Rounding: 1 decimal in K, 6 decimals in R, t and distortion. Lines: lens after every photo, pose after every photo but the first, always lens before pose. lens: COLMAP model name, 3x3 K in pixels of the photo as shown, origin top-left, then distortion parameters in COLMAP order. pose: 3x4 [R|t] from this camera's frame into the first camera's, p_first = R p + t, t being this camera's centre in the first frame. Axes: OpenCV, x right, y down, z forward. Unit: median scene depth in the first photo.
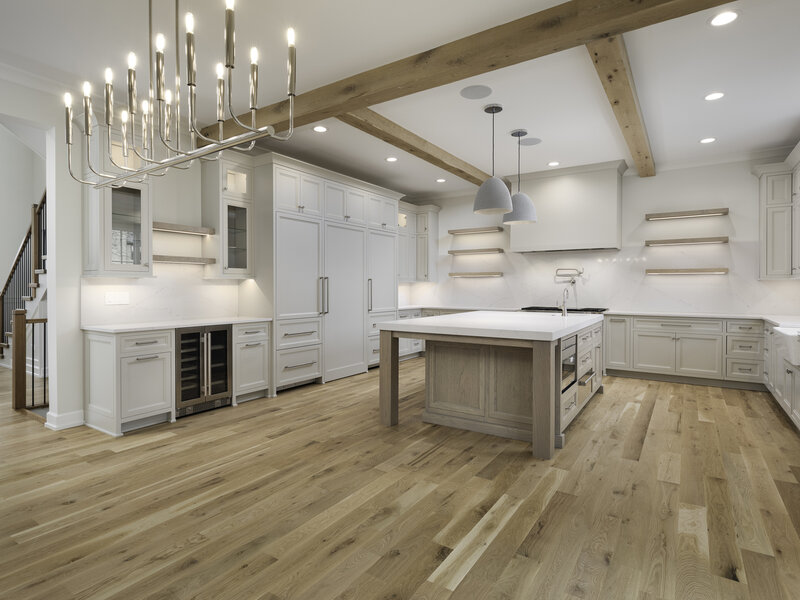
lens RADIAL K [[440.8, 0, 386.9], [0, 440.8, 290.2], [0, 0, 1]] dist [0.000263, -0.003148]
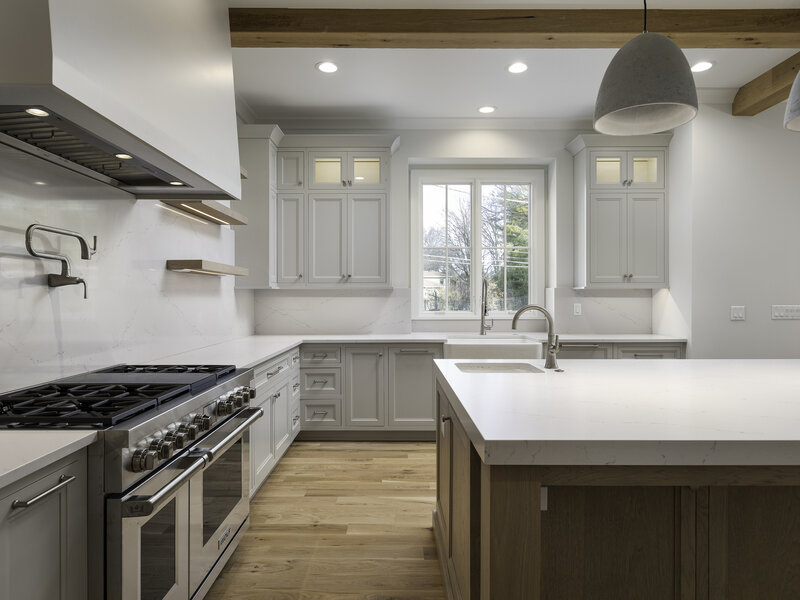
lens RADIAL K [[501.0, 0, 398.8], [0, 501.0, 297.1], [0, 0, 1]] dist [0.023638, -0.006271]
pose [[-0.578123, -0.003054, 0.815944, 0.083574], [0.004420, 0.999967, 0.006874, -0.016816], [-0.815938, 0.007580, -0.578090, 1.447036]]
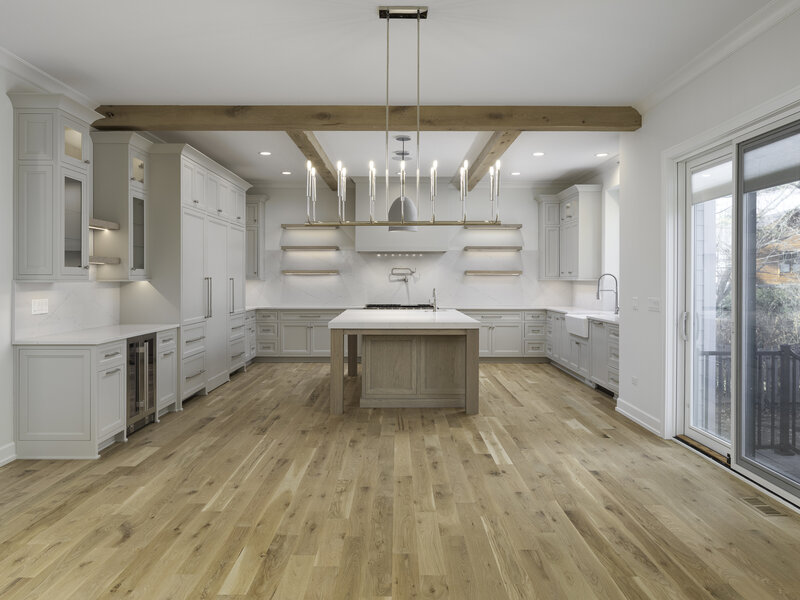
lens RADIAL K [[600.8, 0, 395.1], [0, 600.8, 279.2], [0, 0, 1]] dist [-0.011686, 0.002870]
pose [[0.825382, -0.000685, 0.564574, -0.615928], [0.003145, 0.999989, -0.003385, -0.024705], [-0.564565, 0.004569, 0.825376, -0.284607]]
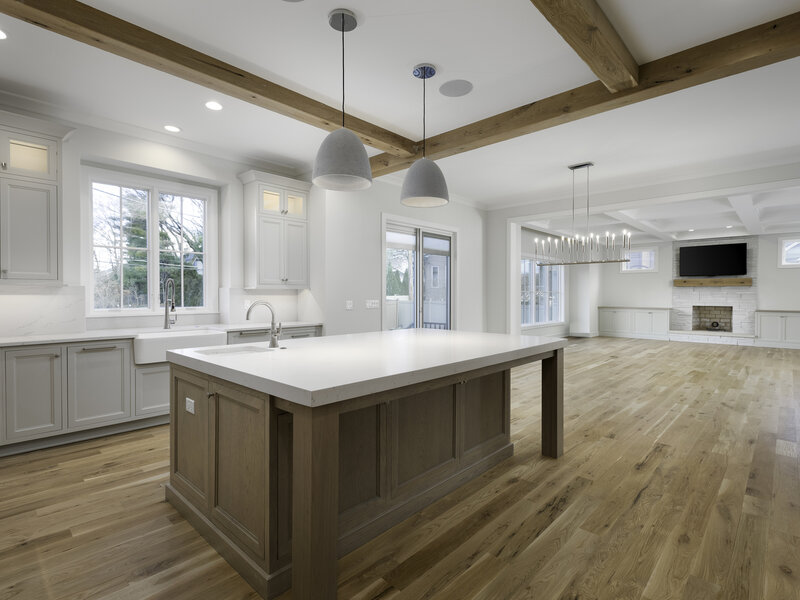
lens RADIAL K [[410.7, 0, 397.4], [0, 410.7, 296.8], [0, 0, 1]] dist [0.005684, 0.000604]
pose [[-0.988600, -0.004314, 0.150505, 0.157758], [-0.002572, 0.999927, 0.011772, -0.016811], [-0.150545, 0.011251, -0.988539, 1.560894]]
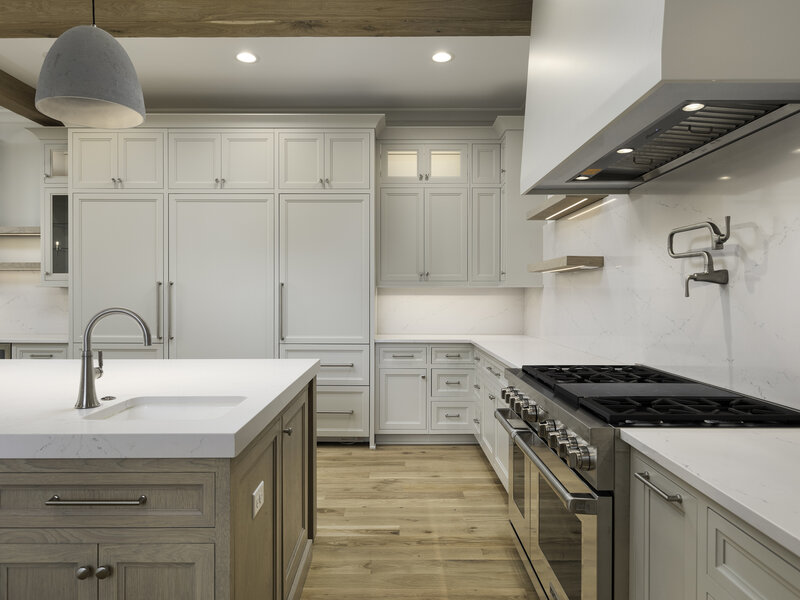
lens RADIAL K [[525.7, 0, 386.2], [0, 525.7, 294.2], [0, 0, 1]] dist [0.010589, -0.001819]
pose [[0.562041, 0.002345, -0.827106, 0.804965], [-0.005129, 0.999987, -0.000650, -0.014695], [0.827093, 0.004608, 0.562046, 0.991836]]
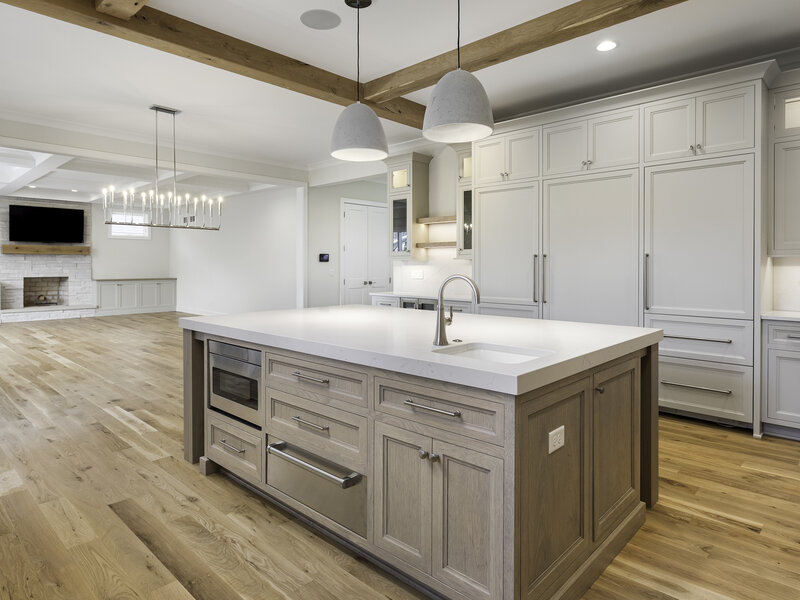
lens RADIAL K [[476.4, 0, 403.6], [0, 476.4, 265.4], [0, 0, 1]] dist [-0.001587, 0.002889]
pose [[-0.139908, 0.002921, -0.990160, 0.847719], [-0.003940, 0.999986, 0.003506, -0.014659], [0.990157, 0.004392, -0.139895, 1.048458]]
